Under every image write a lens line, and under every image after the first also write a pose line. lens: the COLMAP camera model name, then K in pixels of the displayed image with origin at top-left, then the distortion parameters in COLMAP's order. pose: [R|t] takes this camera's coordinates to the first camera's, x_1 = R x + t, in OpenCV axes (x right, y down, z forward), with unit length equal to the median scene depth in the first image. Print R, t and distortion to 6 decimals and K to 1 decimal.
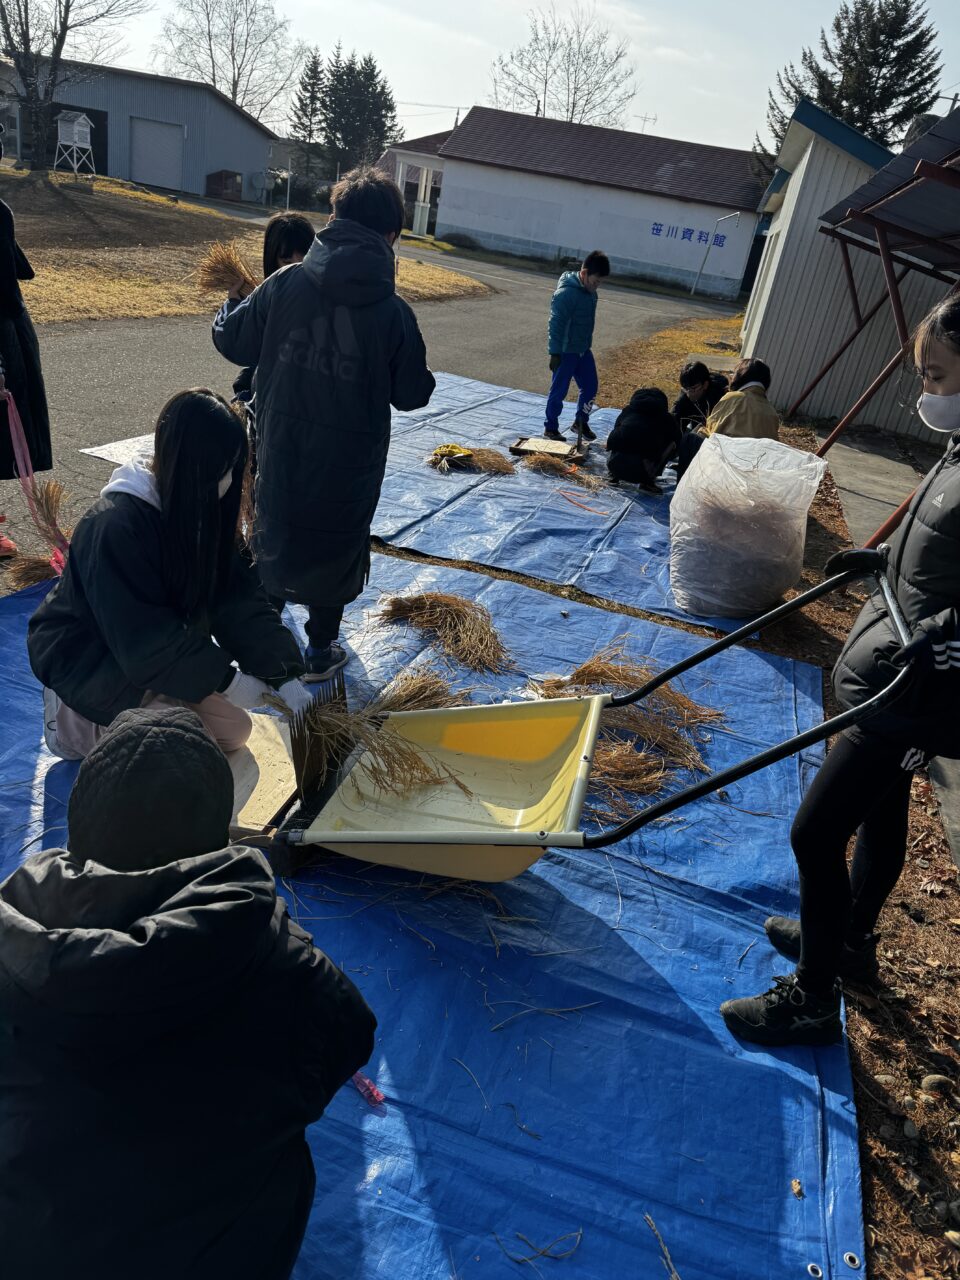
lens RADIAL K [[911.1, 0, 478.8], [0, 911.1, 640.2], [0, 0, 1]] dist [0.005176, -0.003211]
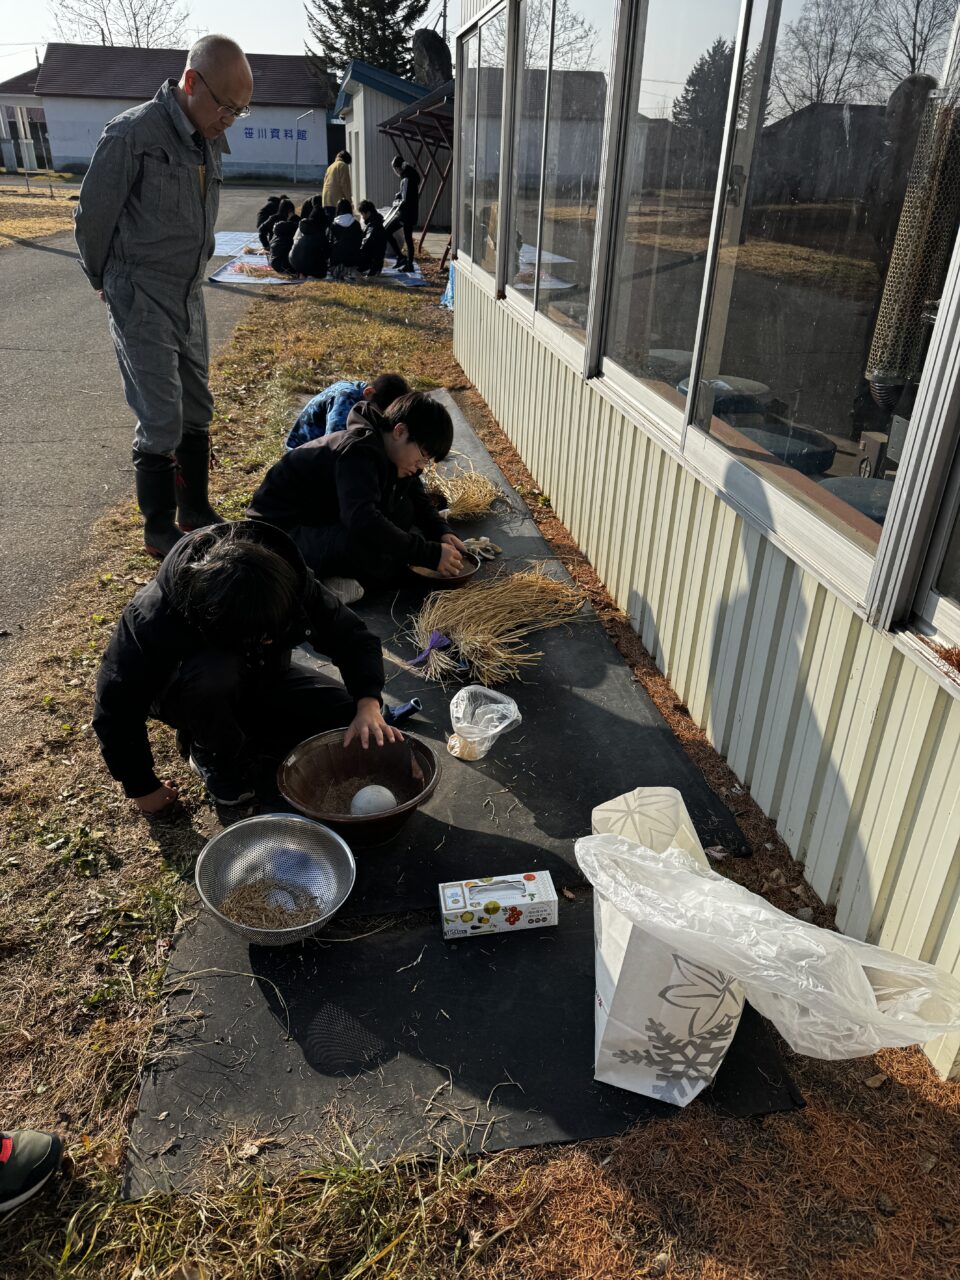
lens RADIAL K [[911.1, 0, 480.7], [0, 911.1, 638.0], [0, 0, 1]] dist [0.005176, -0.003211]
pose [[0.901592, -0.314897, 0.296599, -0.095146], [0.286067, 0.948328, 0.137256, 0.102104], [-0.324495, -0.038902, 0.945087, -0.259707]]
